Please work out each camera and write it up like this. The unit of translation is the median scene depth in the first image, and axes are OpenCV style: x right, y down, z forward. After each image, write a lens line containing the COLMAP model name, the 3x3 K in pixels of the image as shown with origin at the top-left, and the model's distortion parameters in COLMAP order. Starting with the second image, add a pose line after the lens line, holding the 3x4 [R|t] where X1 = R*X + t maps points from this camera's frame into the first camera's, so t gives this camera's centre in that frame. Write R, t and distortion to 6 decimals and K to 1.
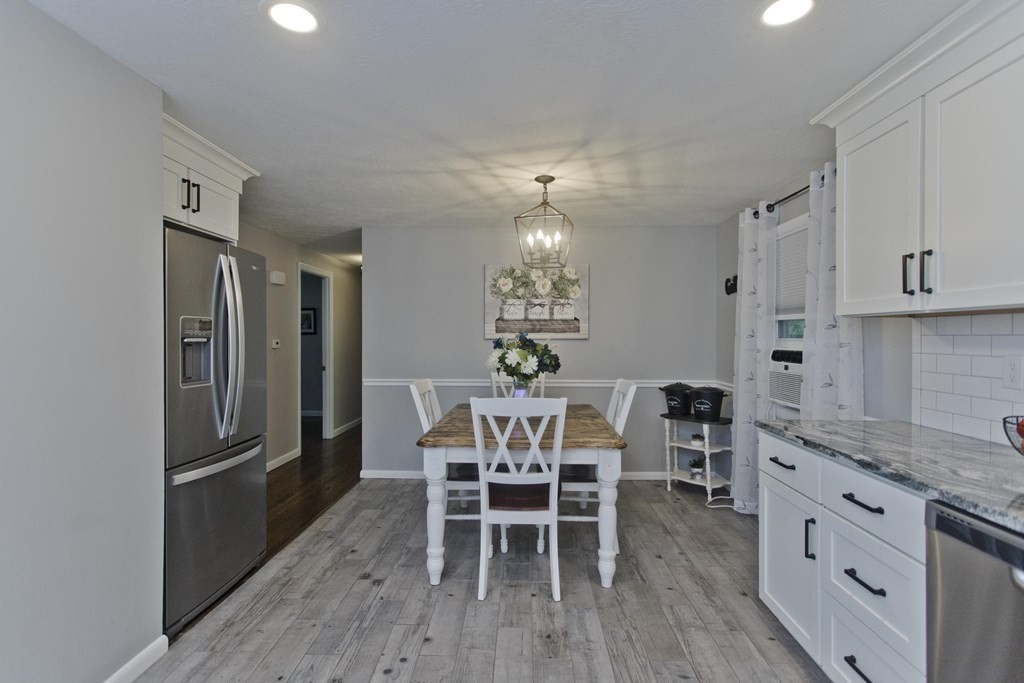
lens RADIAL K [[490.4, 0, 503.2], [0, 490.4, 334.9], [0, 0, 1]] dist [0.001354, 0.003173]
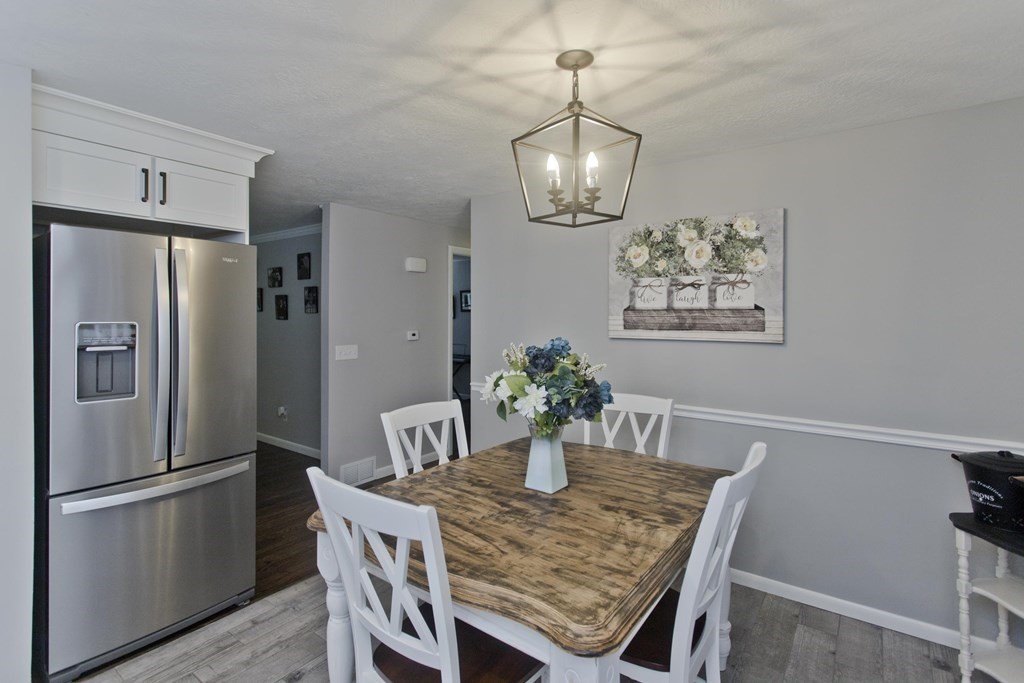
lens RADIAL K [[490.4, 0, 492.3], [0, 490.4, 313.8], [0, 0, 1]] dist [0.001354, 0.003173]
pose [[0.813718, -0.000373, -0.581260, 0.326101], [0.001732, 0.999997, 0.001783, -0.037977], [0.581258, -0.002458, 0.813716, 0.503174]]
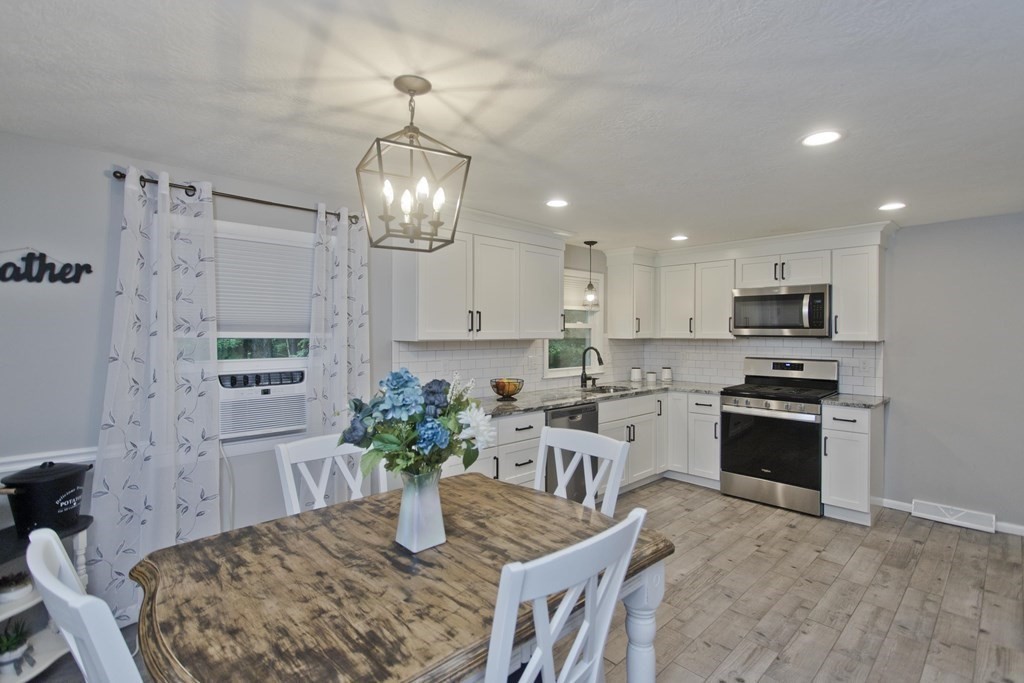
lens RADIAL K [[490.4, 0, 520.7], [0, 490.4, 336.8], [0, 0, 1]] dist [0.001354, 0.003173]
pose [[-0.735097, -0.014199, 0.677814, -0.371973], [-0.007394, 0.999889, 0.012926, -0.048438], [-0.677922, 0.004490, -0.735120, 1.312387]]
